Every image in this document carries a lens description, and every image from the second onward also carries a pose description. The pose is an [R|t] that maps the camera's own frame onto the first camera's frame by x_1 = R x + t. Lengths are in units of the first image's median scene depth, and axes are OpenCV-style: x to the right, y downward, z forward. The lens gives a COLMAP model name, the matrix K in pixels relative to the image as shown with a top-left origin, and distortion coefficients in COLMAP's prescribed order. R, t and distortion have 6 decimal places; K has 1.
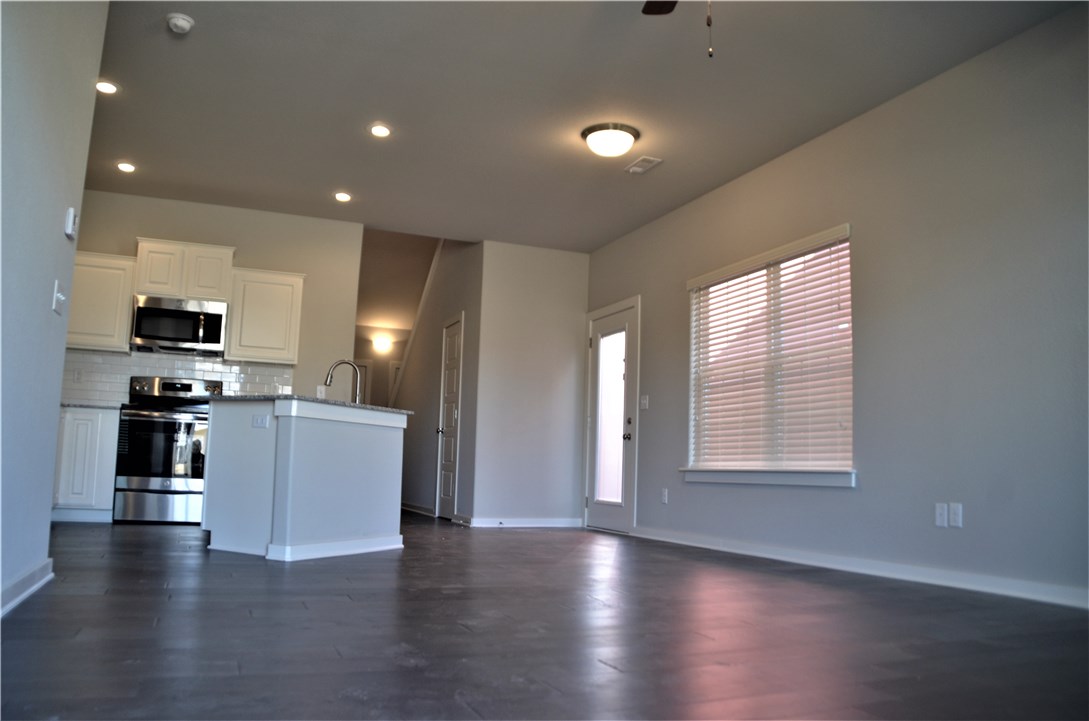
lens RADIAL K [[848.9, 0, 517.9], [0, 848.9, 367.6], [0, 0, 1]] dist [-0.164353, 0.102001]
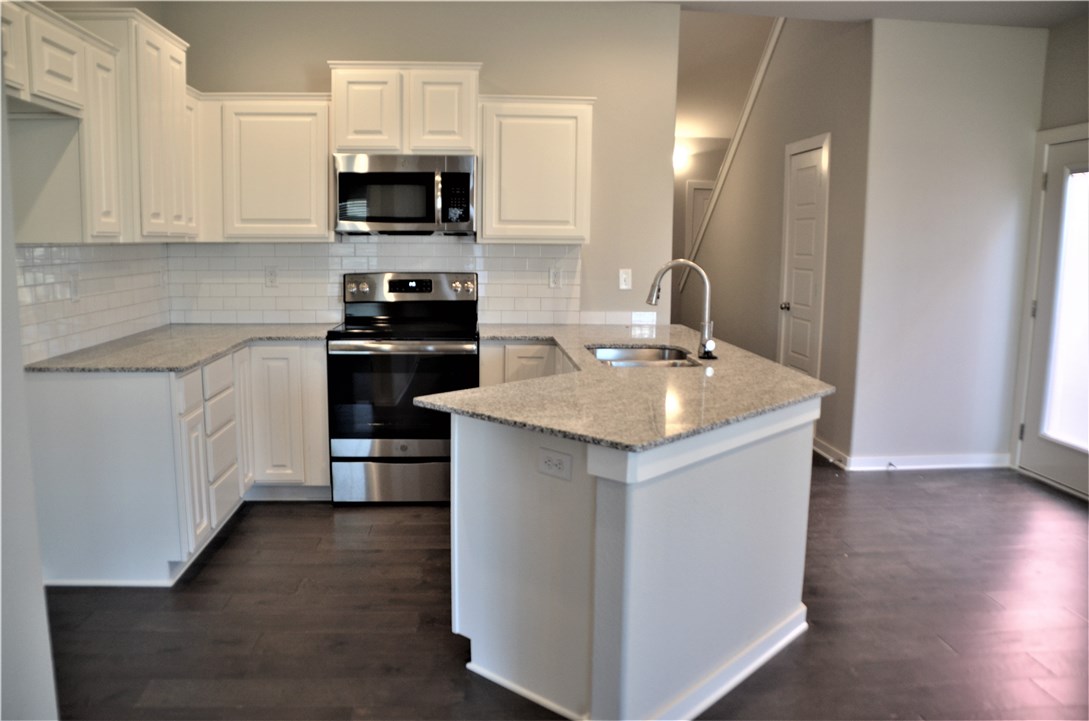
lens RADIAL K [[848.9, 0, 523.9], [0, 848.9, 374.6], [0, 0, 1]] dist [-0.164353, 0.102001]
pose [[0.957042, 0.022578, -0.289069, -0.125707], [0.055121, 0.964615, 0.257835, -0.077785], [0.284662, -0.262693, 0.921933, 0.377982]]
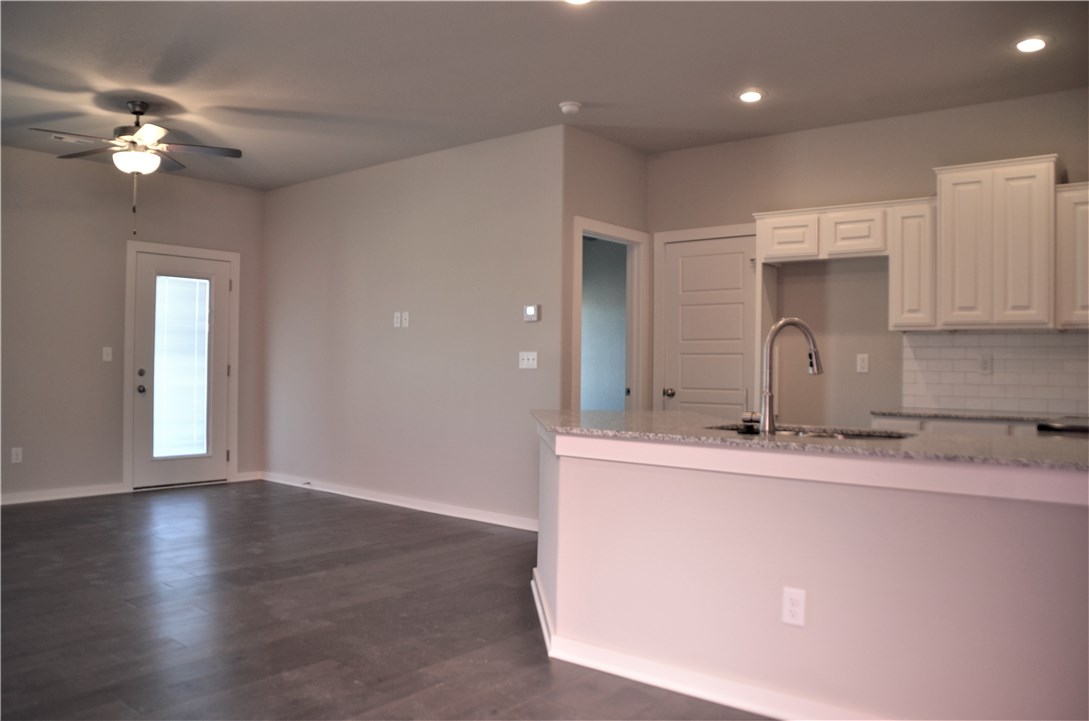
lens RADIAL K [[848.9, 0, 530.6], [0, 848.9, 358.9], [0, 0, 1]] dist [-0.164353, 0.102001]
pose [[-0.865878, -0.048770, -0.497872, 0.139940], [0.017048, 0.991782, -0.126802, 0.061972], [0.499964, -0.118282, -0.857931, 1.182407]]
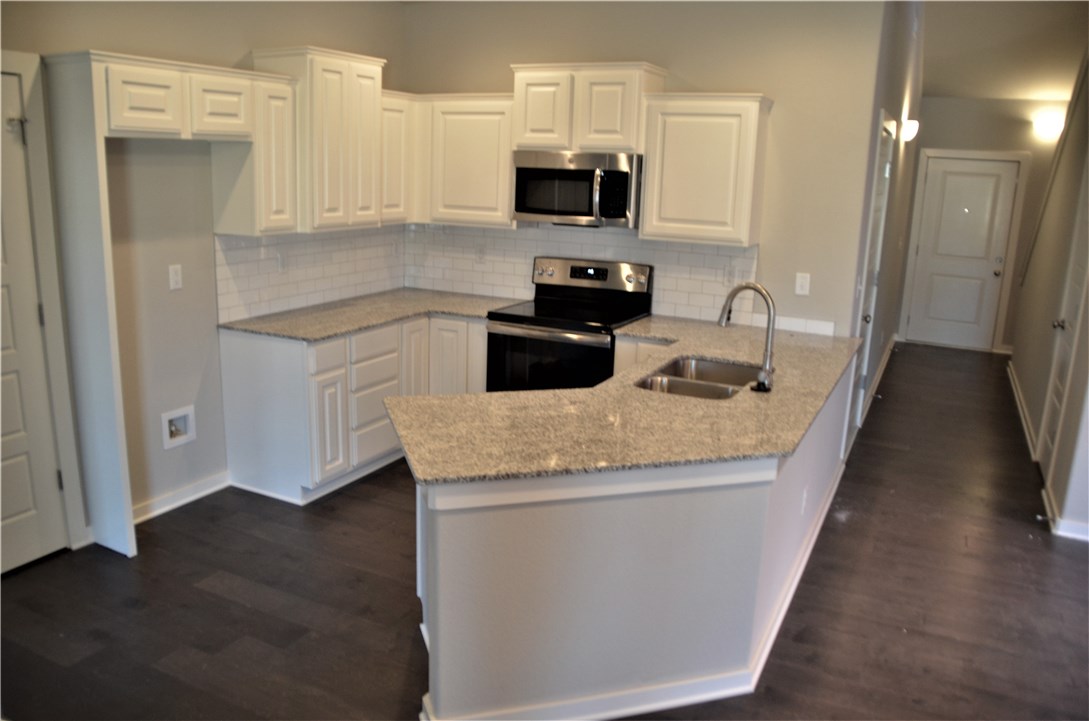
lens RADIAL K [[848.9, 0, 523.3], [0, 848.9, 370.9], [0, 0, 1]] dist [-0.164353, 0.102001]
pose [[0.670888, 0.162627, -0.723507, 0.085610], [0.080793, 0.953819, 0.289313, -0.109902], [0.737145, -0.252551, 0.626766, 0.481897]]
